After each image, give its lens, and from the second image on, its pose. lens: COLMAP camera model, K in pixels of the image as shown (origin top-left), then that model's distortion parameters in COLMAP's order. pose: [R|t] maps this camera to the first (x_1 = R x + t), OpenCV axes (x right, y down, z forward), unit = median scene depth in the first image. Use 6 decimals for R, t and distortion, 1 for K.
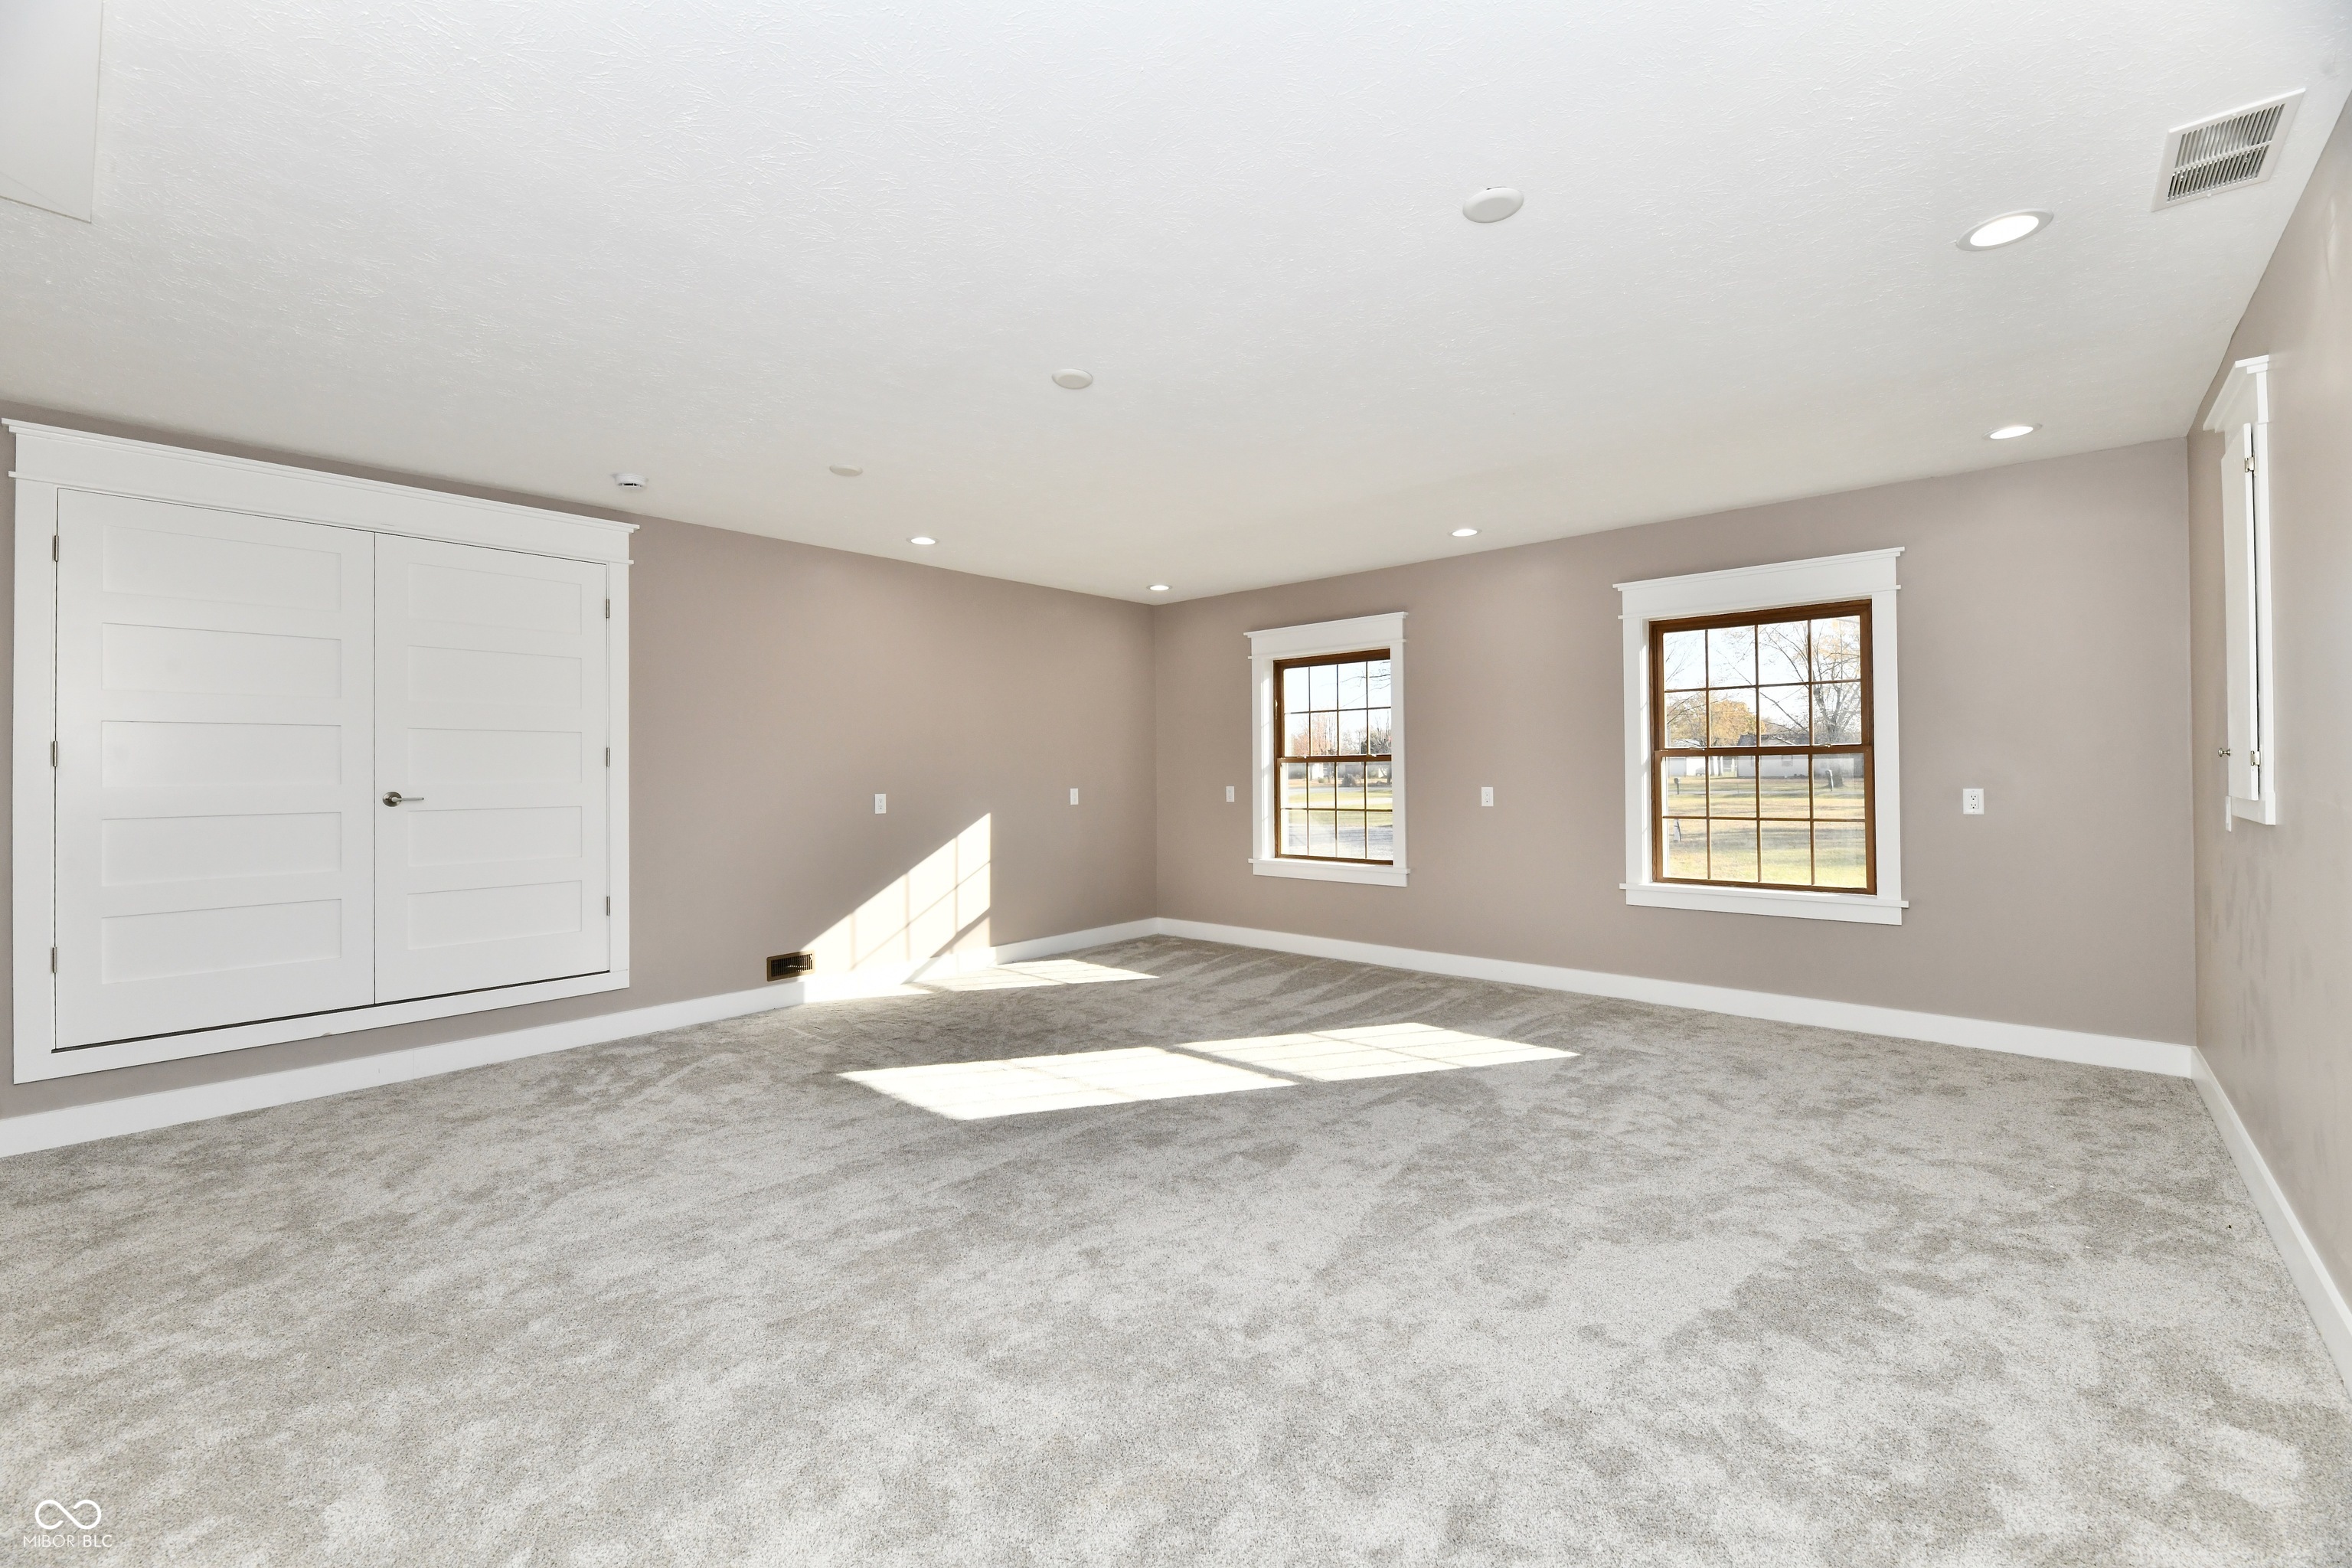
lens RADIAL K [[968.1, 0, 1200.1], [0, 968.1, 759.7], [0, 0, 1]] dist [-0.002888, -0.002837]
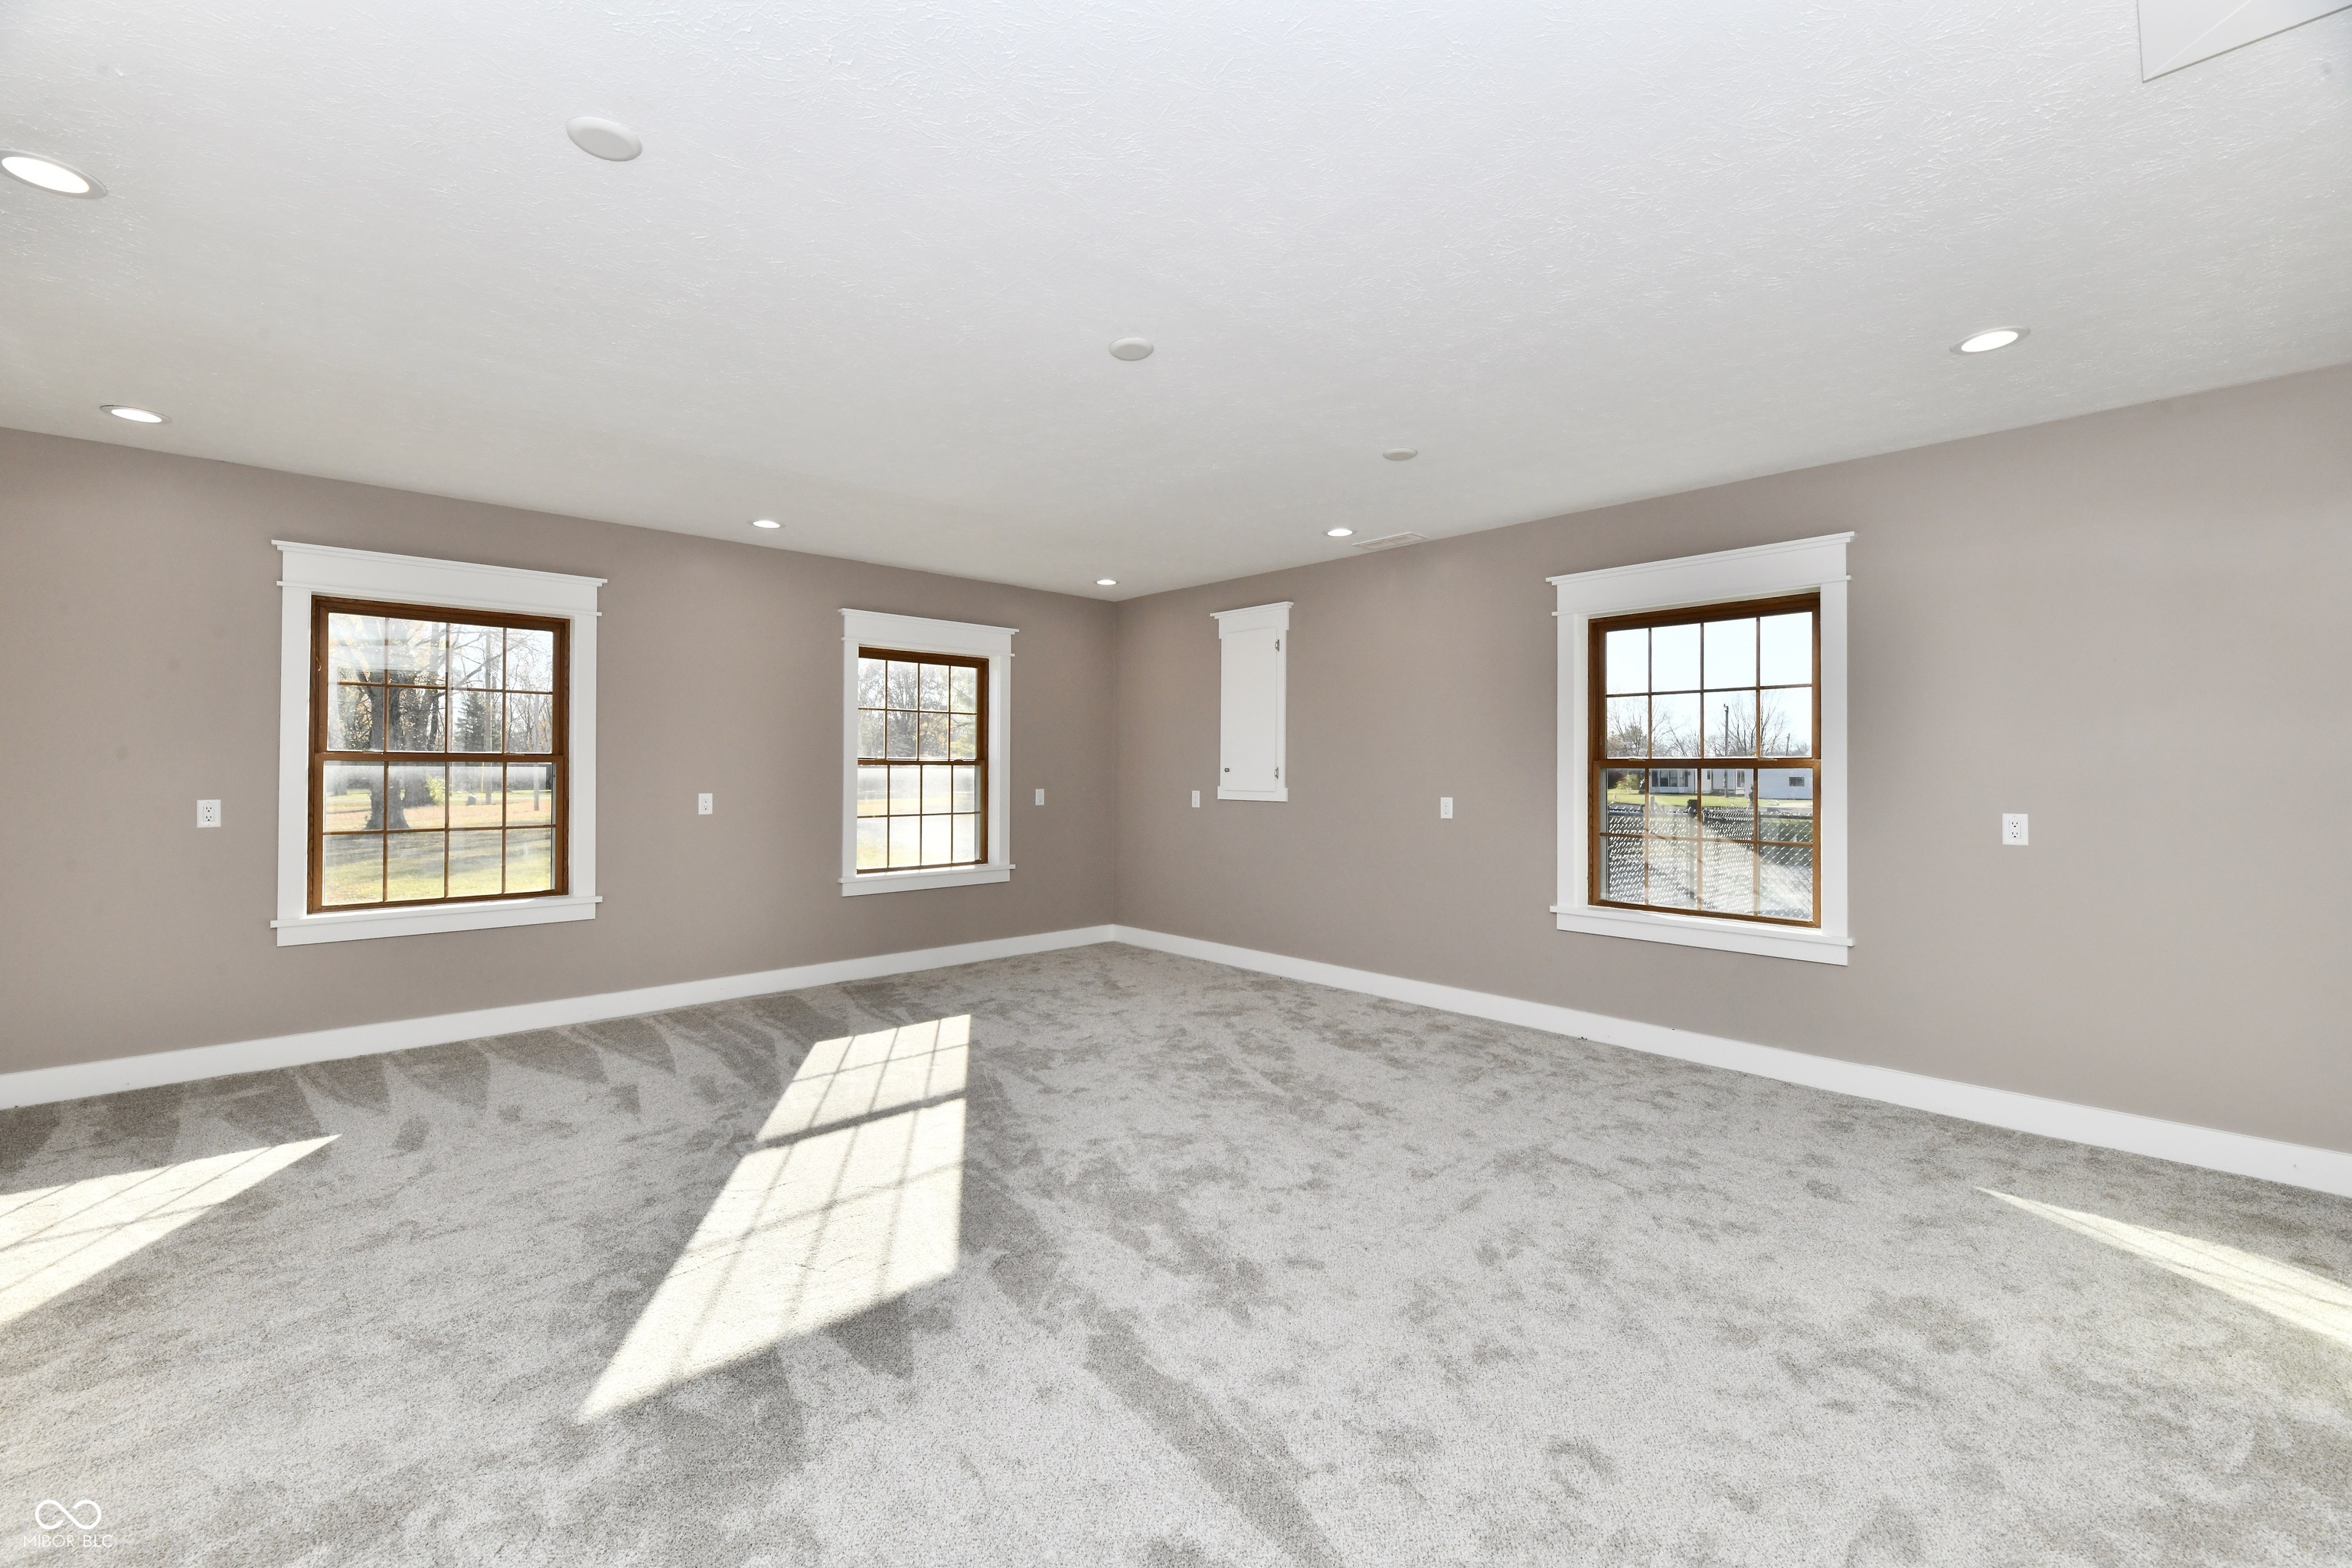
lens RADIAL K [[968.1, 0, 1122.8], [0, 968.1, 771.2], [0, 0, 1]] dist [-0.002888, -0.002837]
pose [[0.131491, 0.013436, 0.991226, -0.469767], [-0.014752, 0.999824, -0.011595, 0.009763], [-0.991208, -0.013098, 0.131666, 0.402965]]
